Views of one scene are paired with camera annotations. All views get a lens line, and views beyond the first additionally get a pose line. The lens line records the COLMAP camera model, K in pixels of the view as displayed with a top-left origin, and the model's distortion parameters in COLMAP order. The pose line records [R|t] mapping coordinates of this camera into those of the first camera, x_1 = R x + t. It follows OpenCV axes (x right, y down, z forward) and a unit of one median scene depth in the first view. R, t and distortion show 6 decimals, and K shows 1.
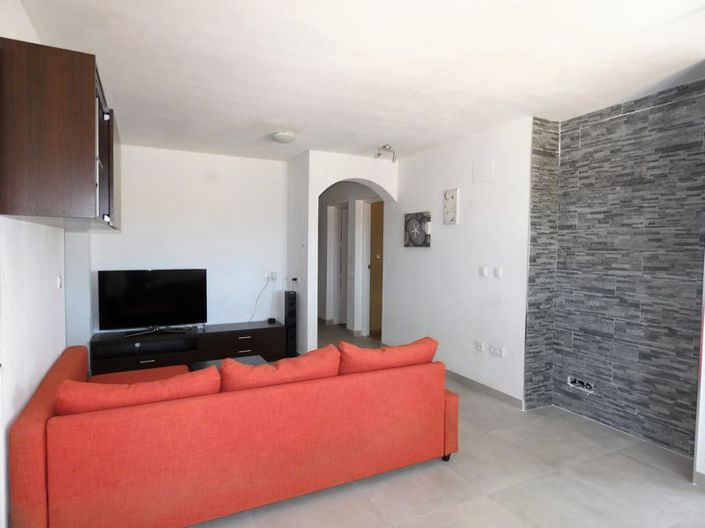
lens RADIAL K [[437.5, 0, 340.9], [0, 437.5, 263.7], [0, 0, 1]] dist [-0.004436, -0.001079]
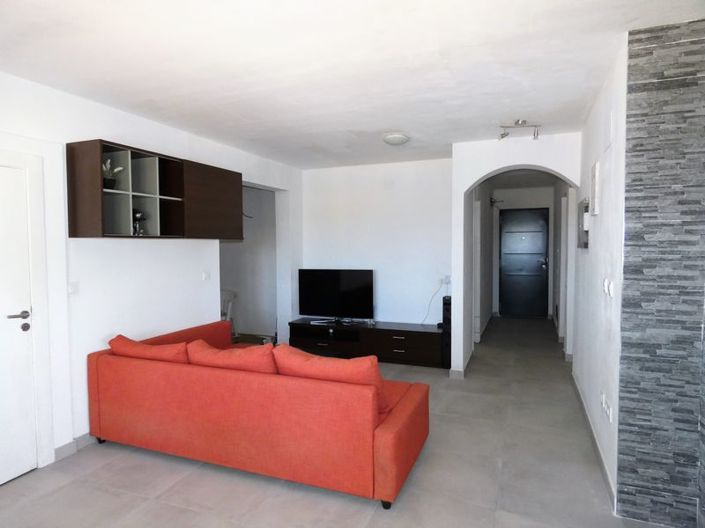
lens RADIAL K [[437.5, 0, 340.9], [0, 437.5, 263.7], [0, 0, 1]] dist [-0.004436, -0.001079]
pose [[0.646098, 0.017830, -0.763046, 0.623113], [-0.016451, 0.999820, 0.009433, -0.016406], [0.763077, 0.006458, 0.646276, 0.303226]]
